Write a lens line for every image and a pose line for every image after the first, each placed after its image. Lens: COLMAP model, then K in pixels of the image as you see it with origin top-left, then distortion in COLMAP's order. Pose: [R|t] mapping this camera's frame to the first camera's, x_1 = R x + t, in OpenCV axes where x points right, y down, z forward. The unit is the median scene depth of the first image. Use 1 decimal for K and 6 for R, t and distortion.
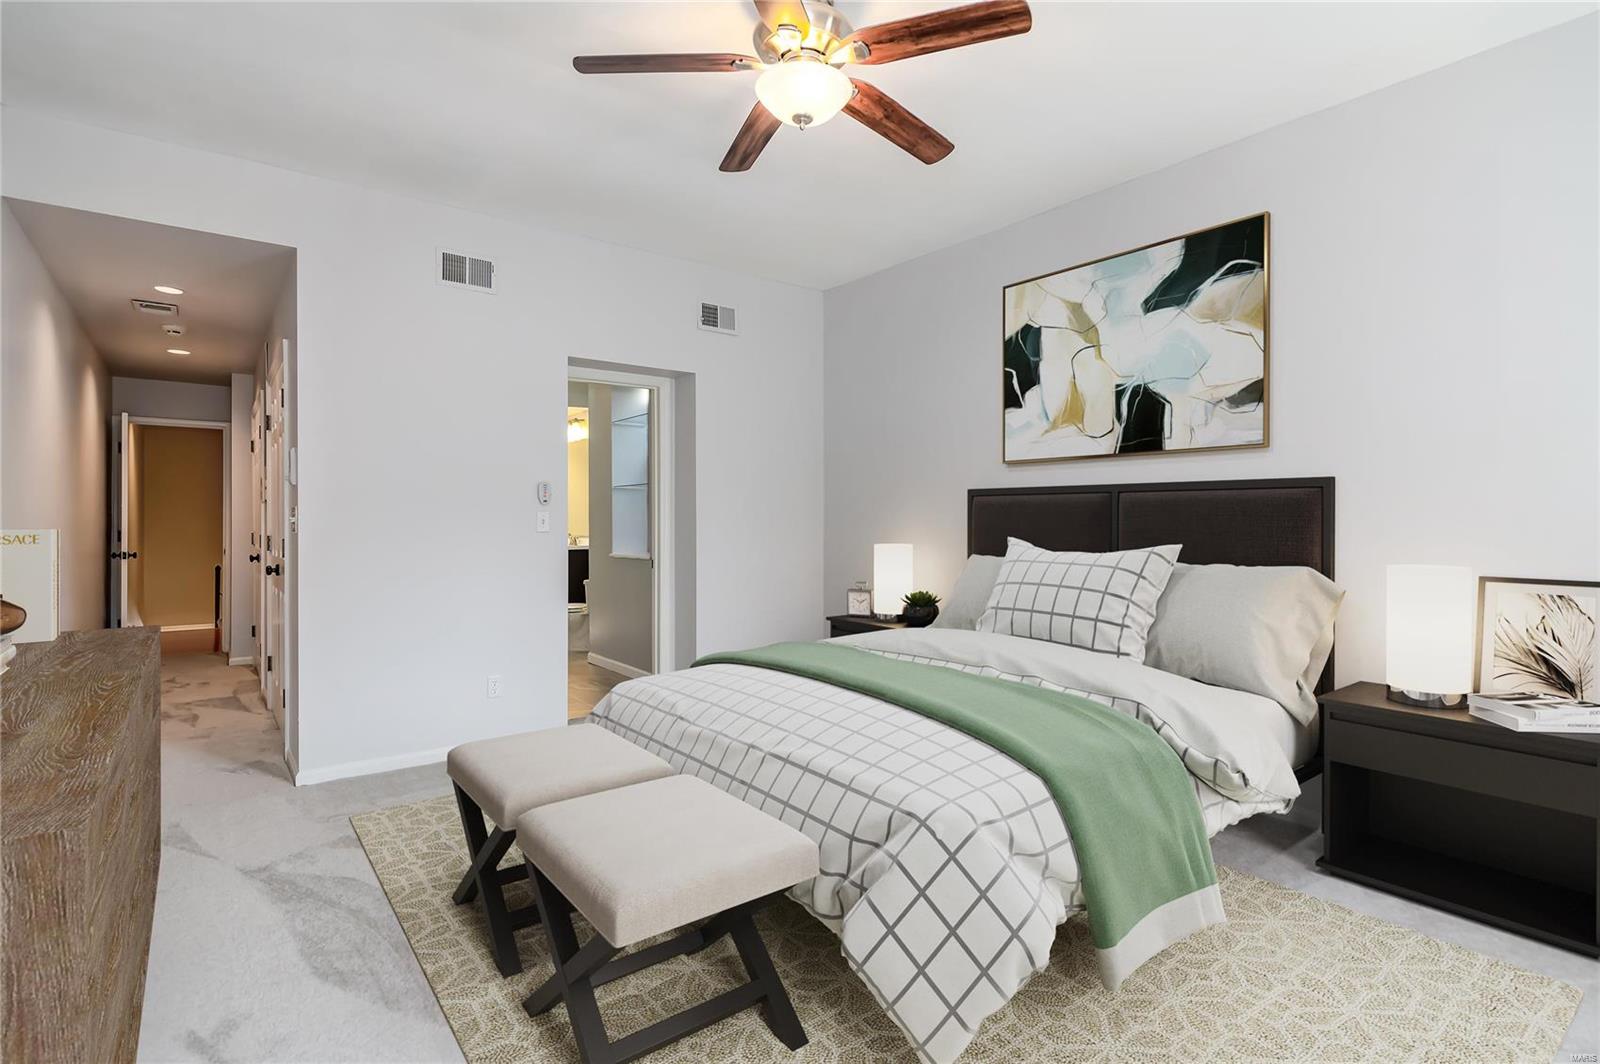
lens RADIAL K [[801.2, 0, 804.1], [0, 801.2, 525.1], [0, 0, 1]] dist [0.002005, 0.000267]
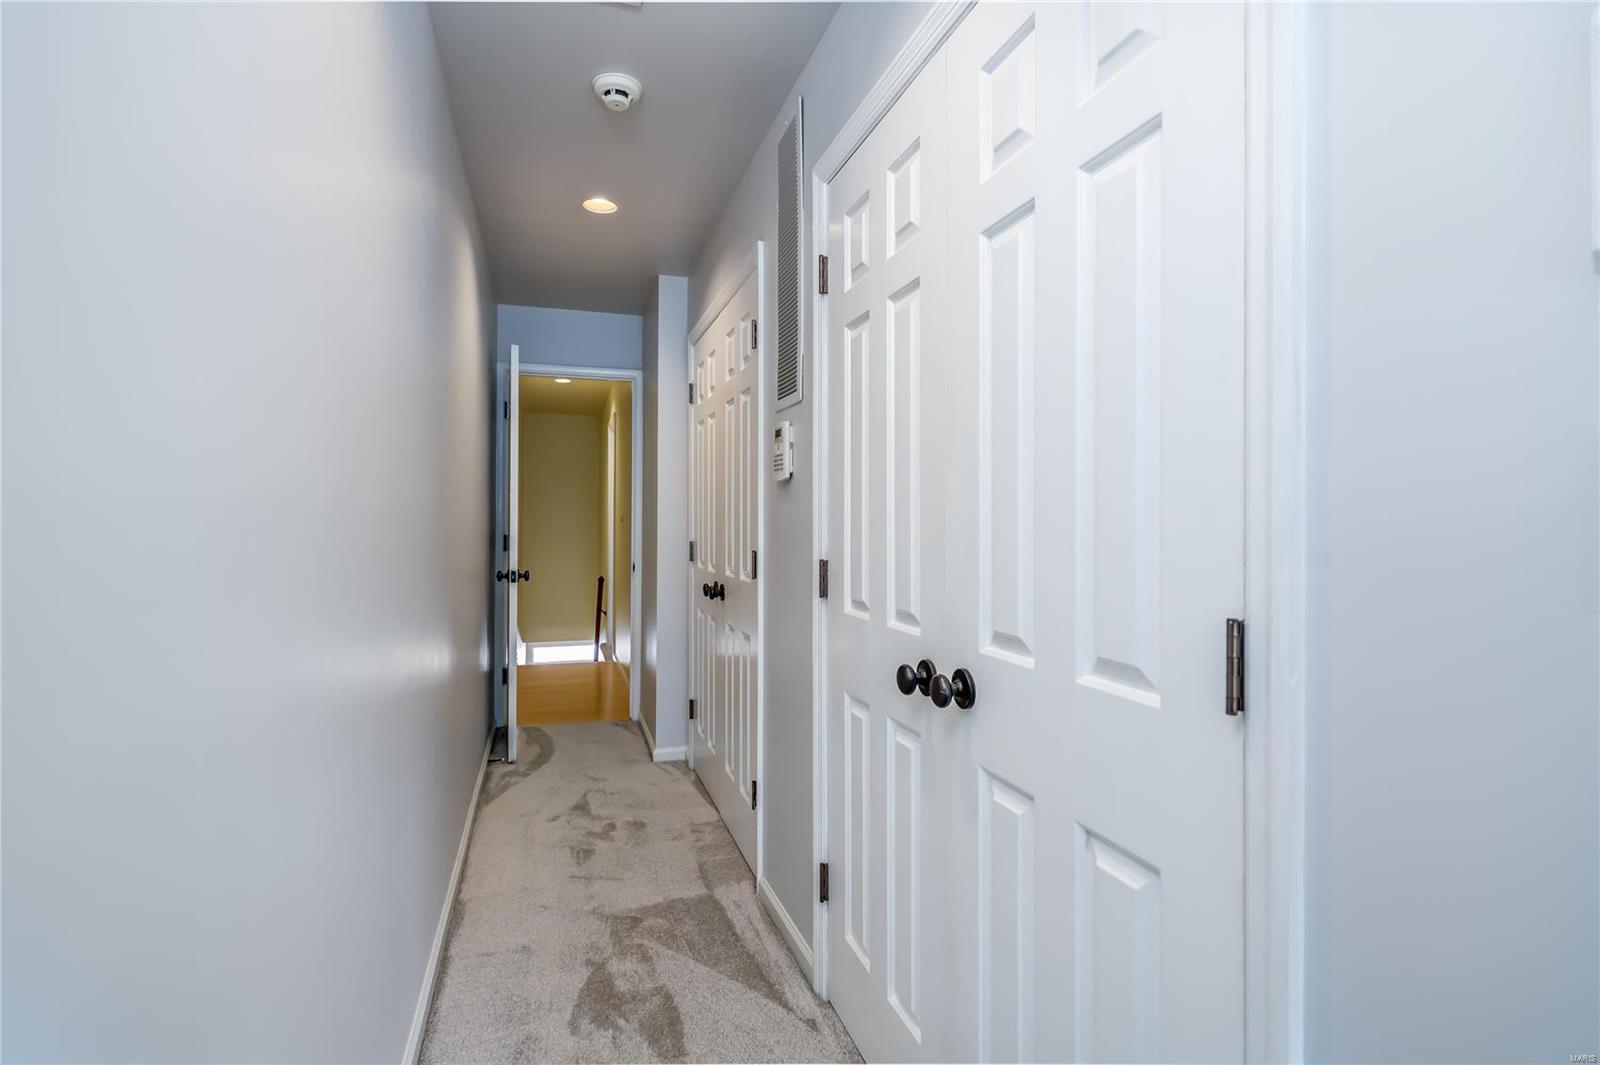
lens RADIAL K [[801.2, 0, 798.0], [0, 801.2, 528.6], [0, 0, 1]] dist [0.002005, 0.000267]
pose [[0.939839, 0.006554, -0.341554, -0.429616], [-0.005009, 0.999973, 0.005405, -0.002953], [0.341580, -0.003369, 0.939847, 0.494028]]
